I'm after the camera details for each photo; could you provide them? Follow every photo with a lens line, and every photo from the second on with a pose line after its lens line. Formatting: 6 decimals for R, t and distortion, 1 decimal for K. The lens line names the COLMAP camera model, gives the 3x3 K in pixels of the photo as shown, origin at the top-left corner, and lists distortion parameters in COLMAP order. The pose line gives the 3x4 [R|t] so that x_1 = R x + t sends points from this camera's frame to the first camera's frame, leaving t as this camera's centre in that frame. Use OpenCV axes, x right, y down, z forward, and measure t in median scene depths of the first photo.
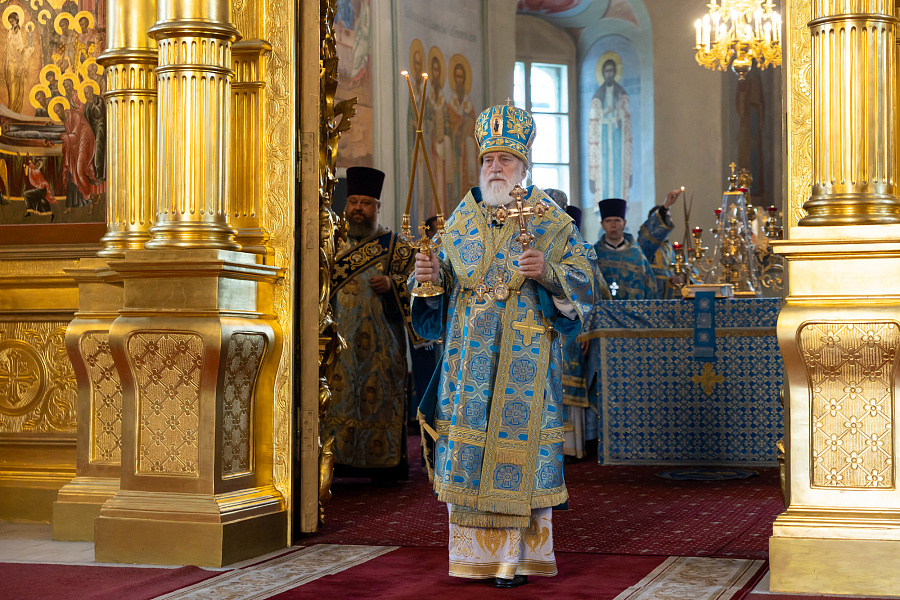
lens RADIAL K [[1596.3, 0, 518.1], [0, 1596.3, 276.0], [0, 0, 1]] dist [0.041649, 0.000000]
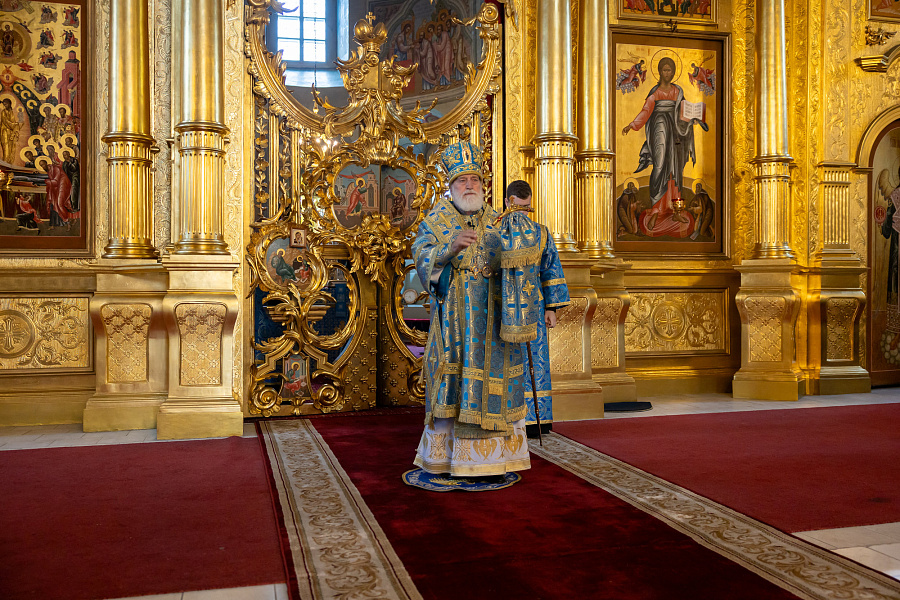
lens RADIAL K [[837.1, 0, 458.5], [0, 837.1, 300.5], [0, 0, 1]] dist [-0.008140, 0.000000]
pose [[0.843004, -0.000224, 0.537908, -0.385366], [-0.014120, 0.999646, 0.022545, 0.006647], [-0.537722, -0.026601, 0.842702, 0.078984]]
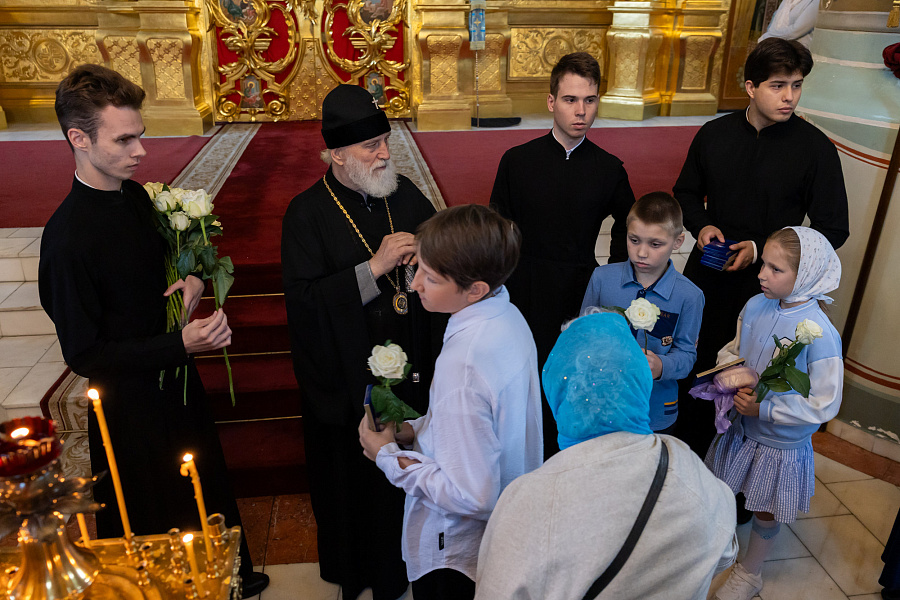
lens RADIAL K [[727.1, 0, 457.1], [0, 727.1, 283.6], [0, 0, 1]] dist [-0.017405, 0.024060]
pose [[0.905804, -0.141664, 0.399313, -0.252746], [-0.023198, 0.924453, 0.380589, -0.039255], [-0.423062, -0.354002, 0.834087, -0.175499]]
